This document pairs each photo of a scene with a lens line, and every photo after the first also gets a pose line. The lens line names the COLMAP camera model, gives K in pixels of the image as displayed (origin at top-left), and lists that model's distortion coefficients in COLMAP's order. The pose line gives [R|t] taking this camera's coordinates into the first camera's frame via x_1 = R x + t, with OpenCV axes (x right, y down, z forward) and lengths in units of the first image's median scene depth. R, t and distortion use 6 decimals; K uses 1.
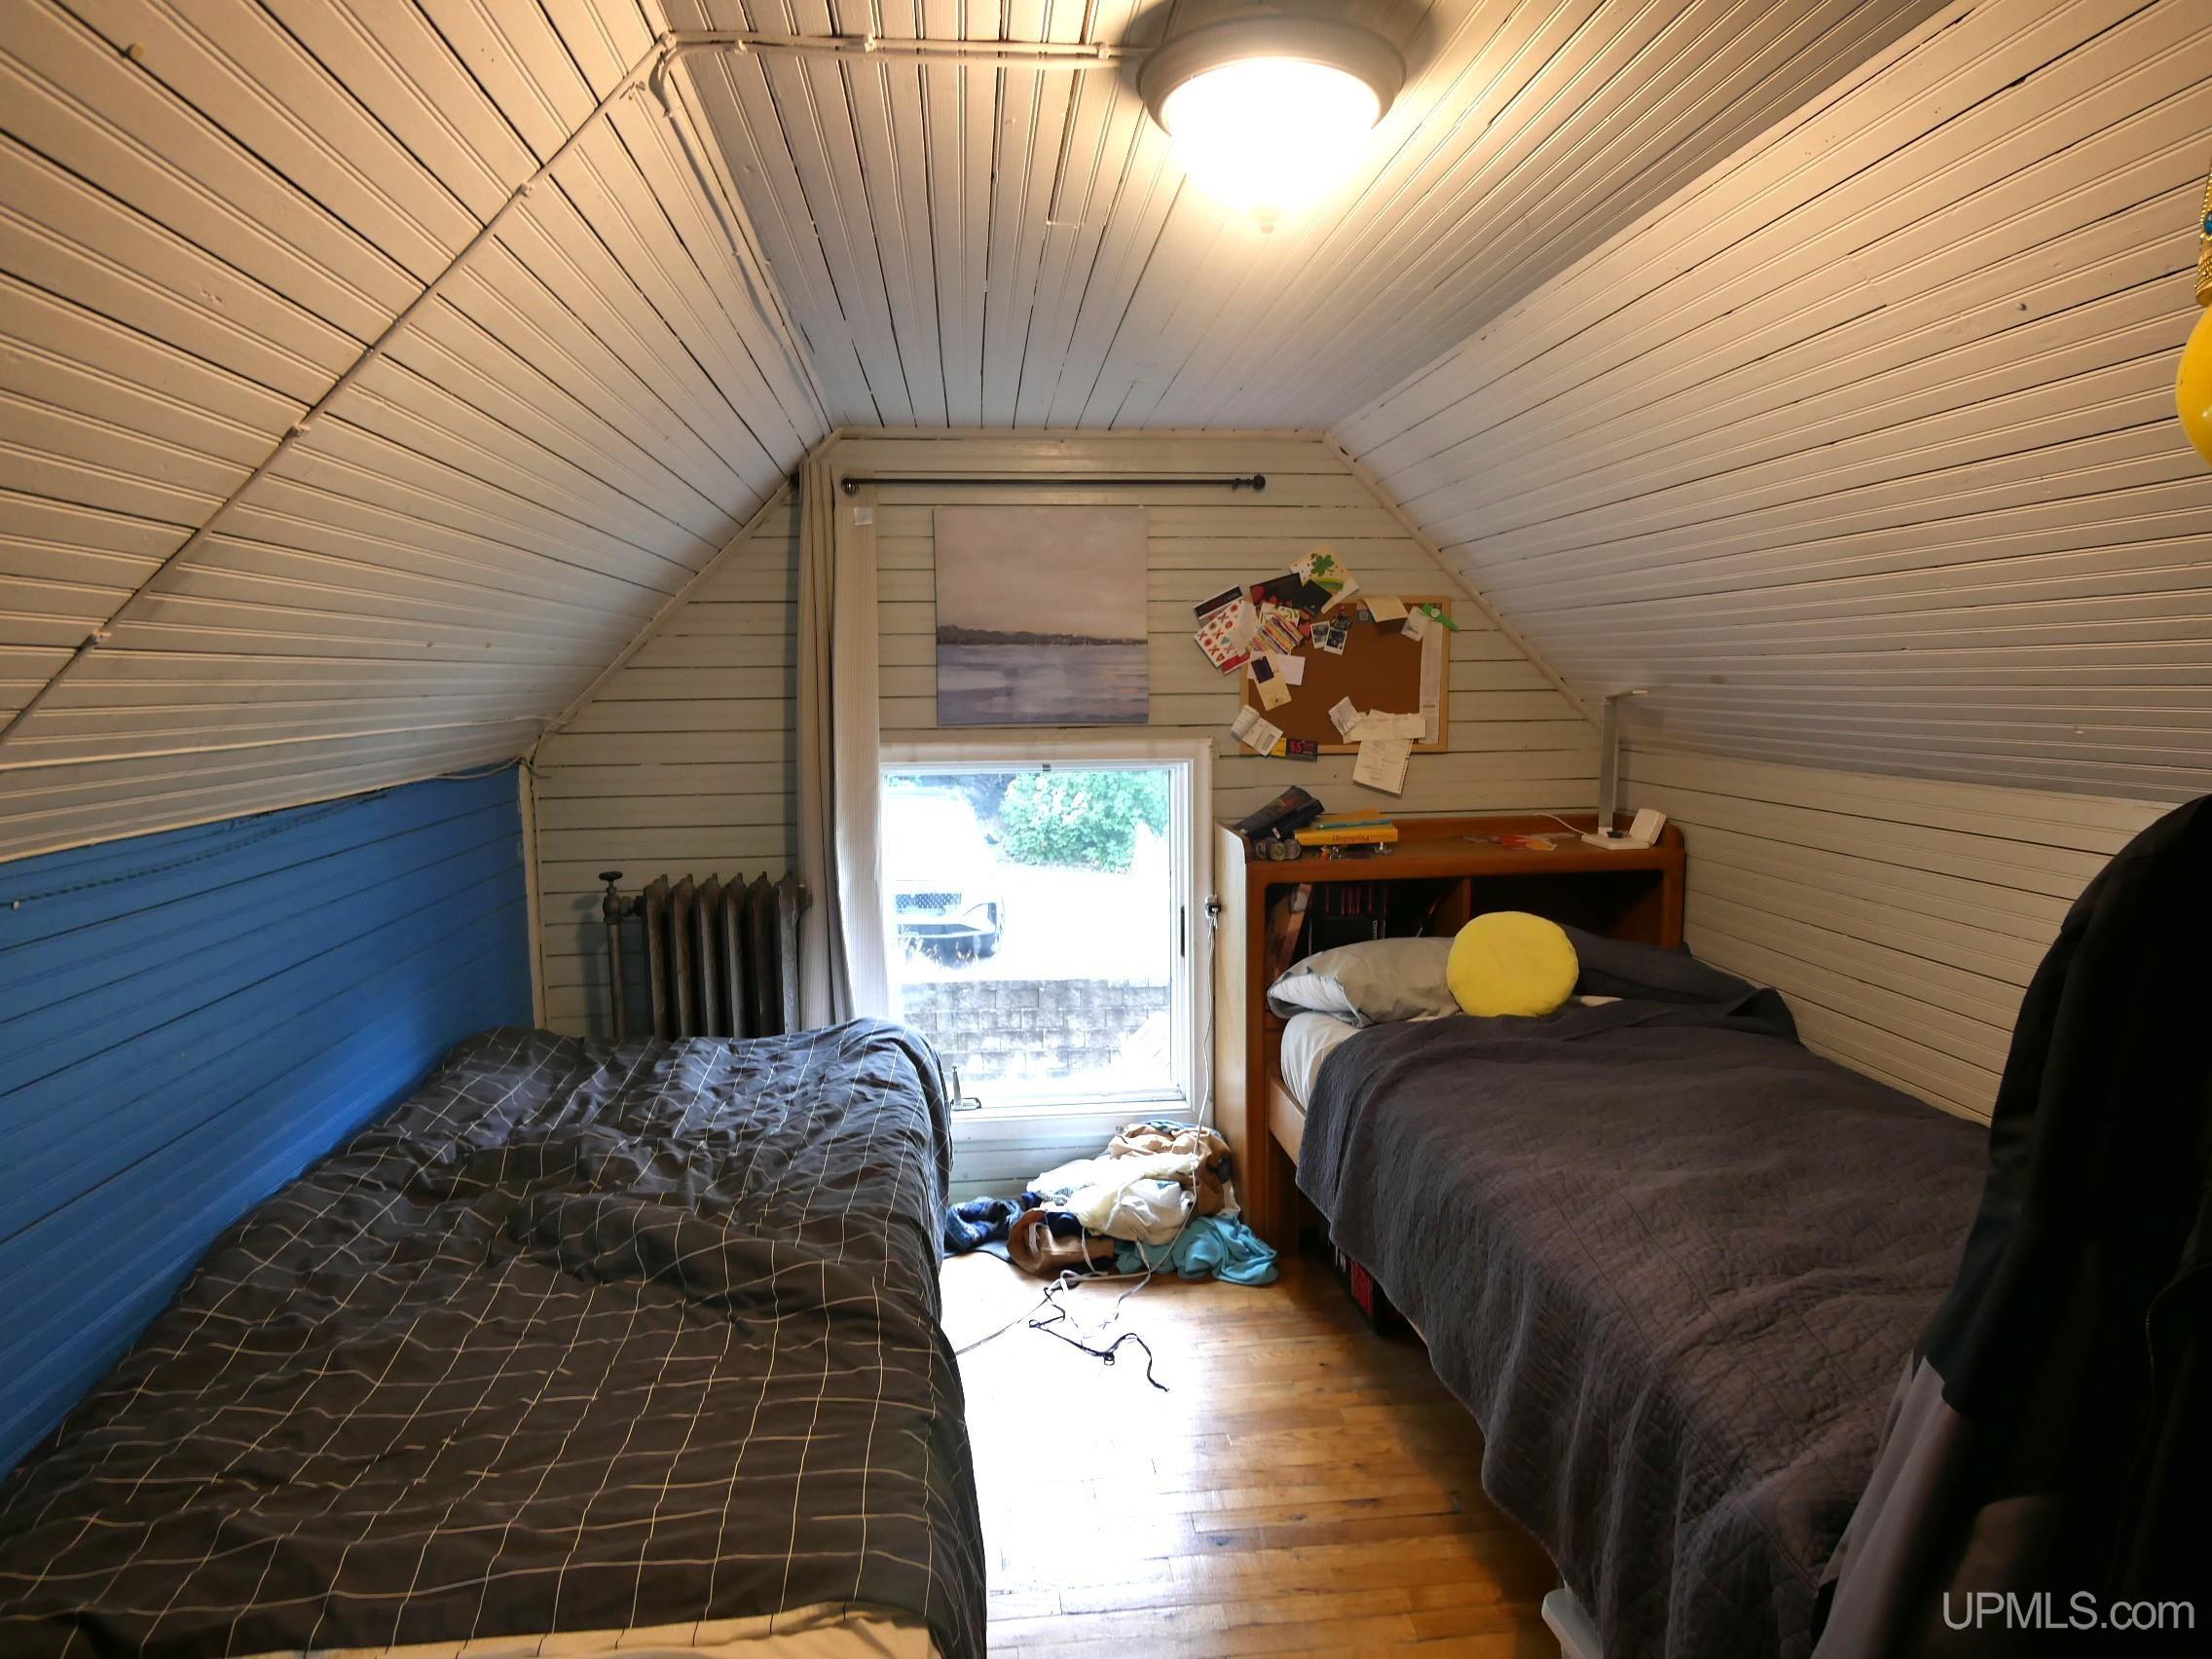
lens RADIAL K [[1309.7, 0, 1113.9], [0, 1309.7, 834.0], [0, 0, 1]] dist [-0.003042, -0.000918]
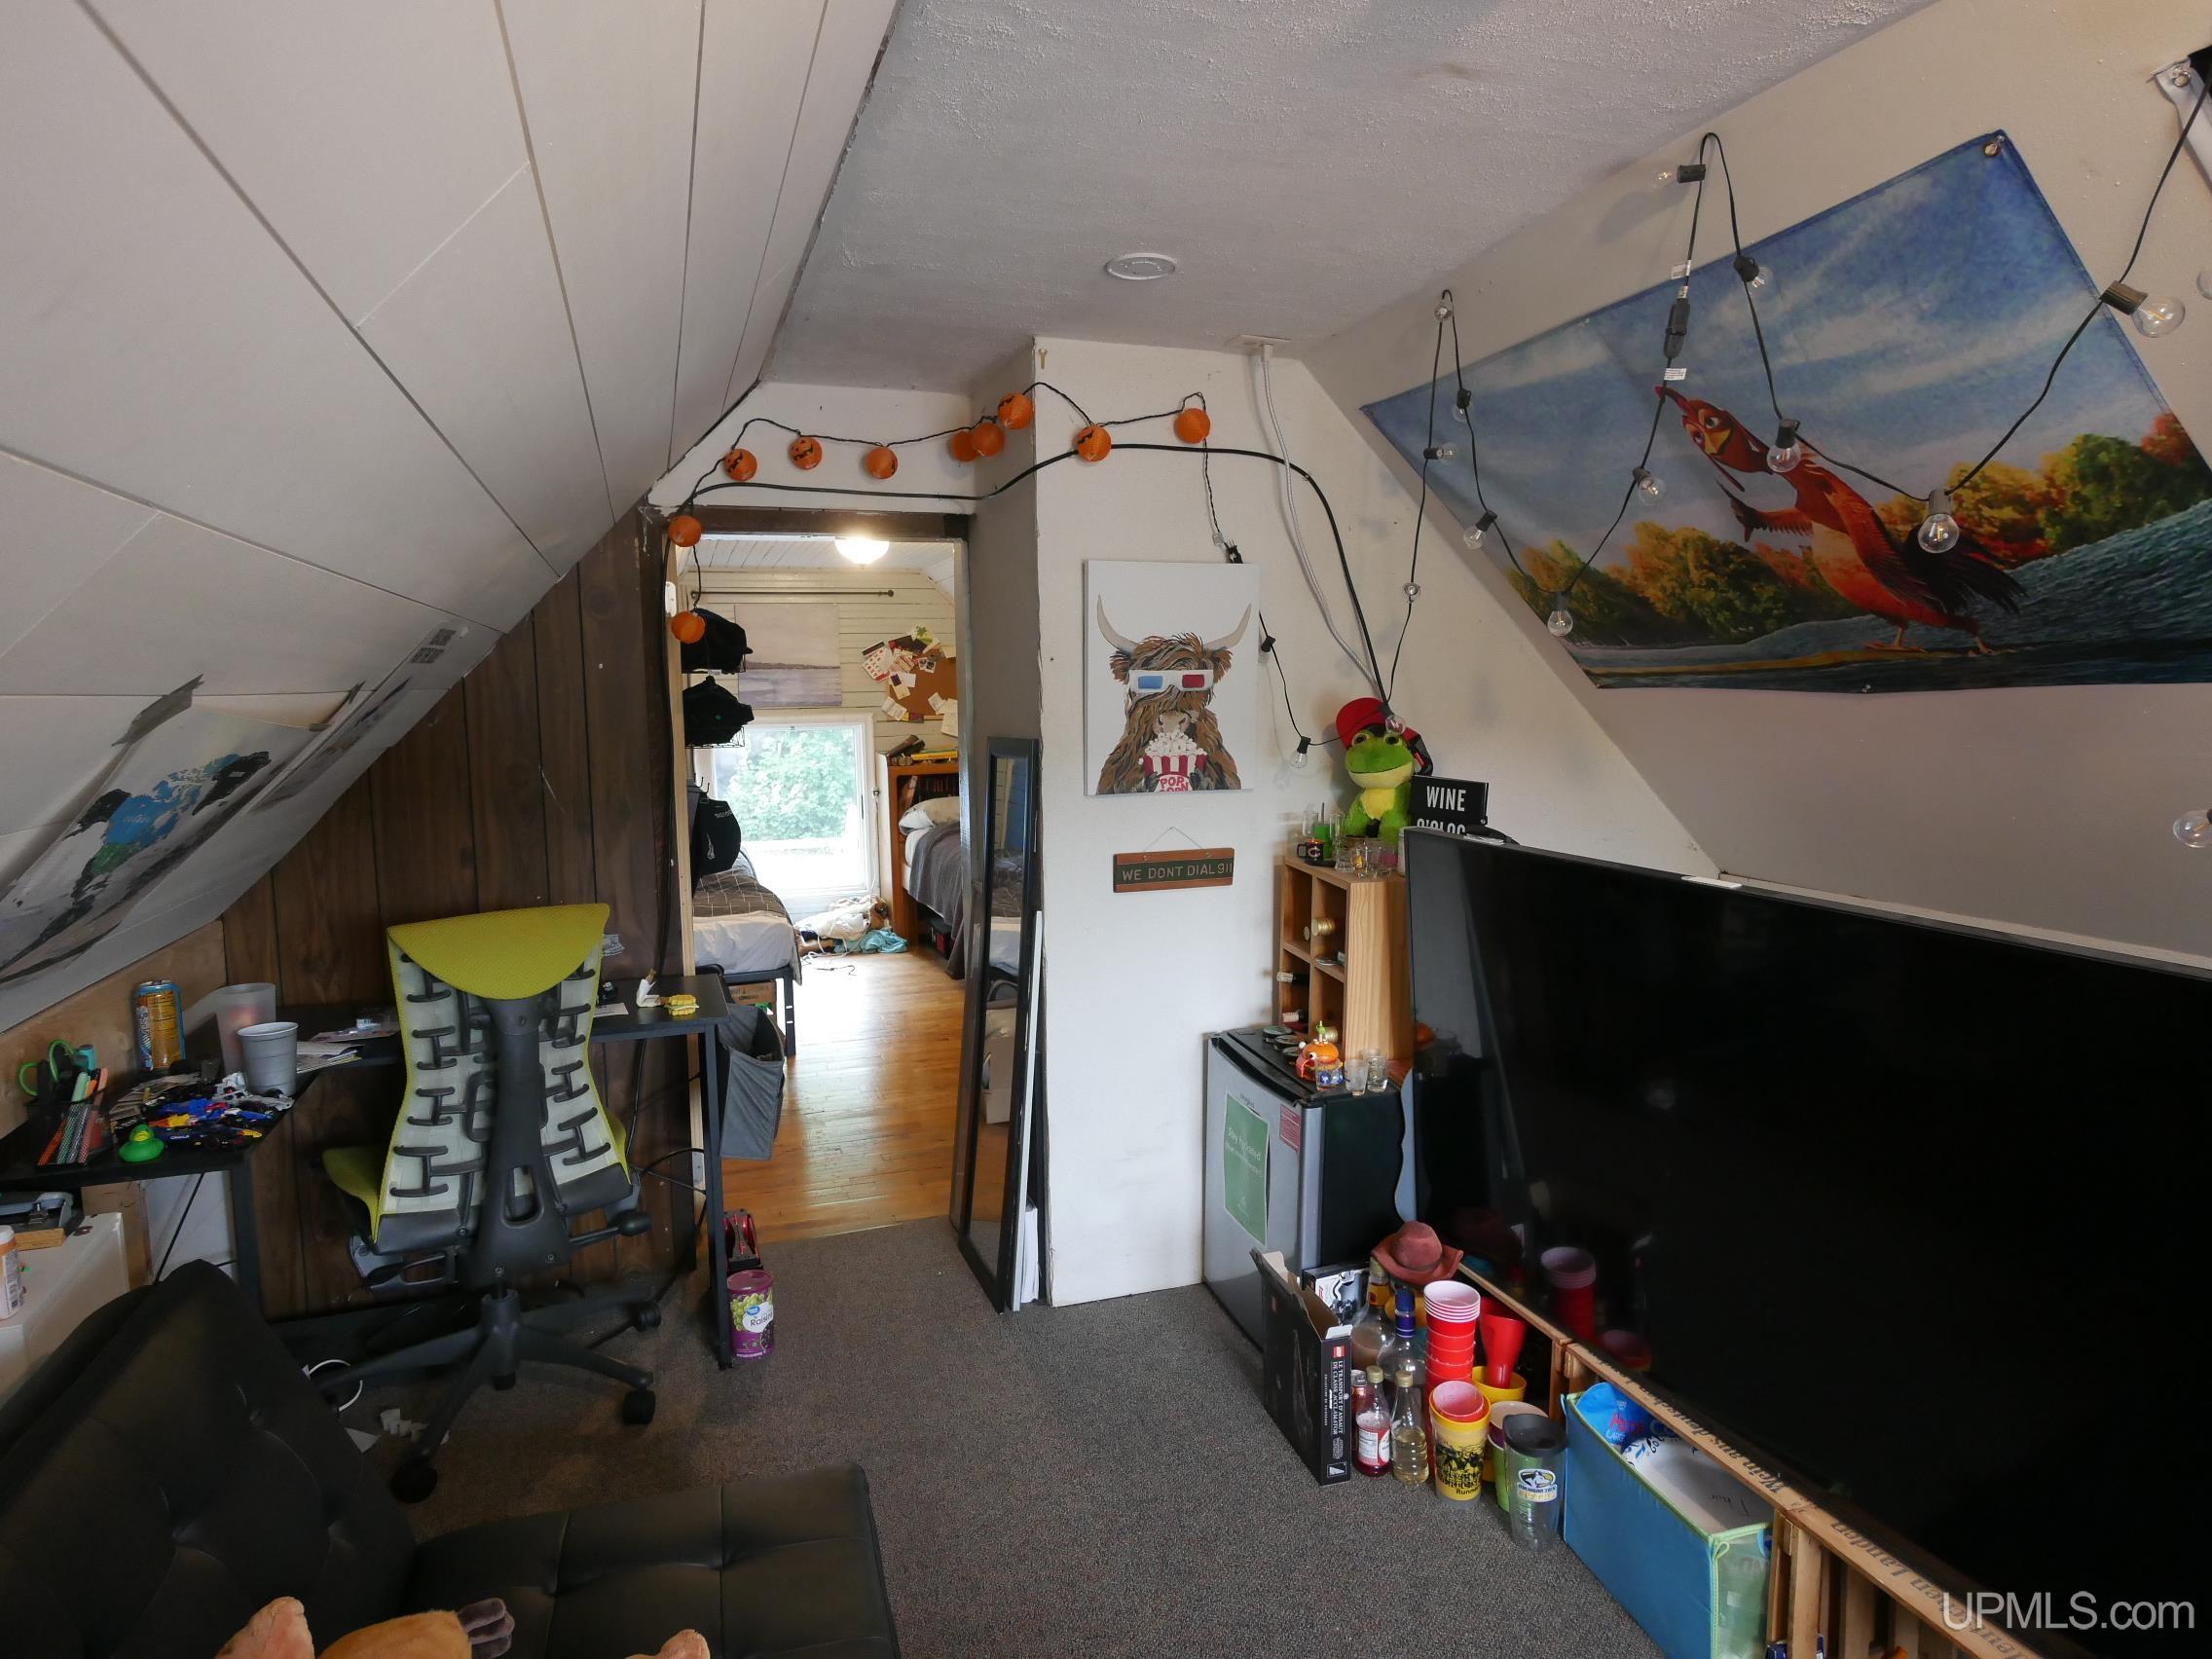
lens RADIAL K [[1309.7, 0, 1113.9], [0, 1309.7, 834.0], [0, 0, 1]] dist [-0.003042, -0.000918]
pose [[0.976494, -0.030975, 0.213307, -0.002208], [0.031634, 0.999499, 0.000323, 0.136258], [-0.213211, 0.006433, 0.976985, -1.165820]]
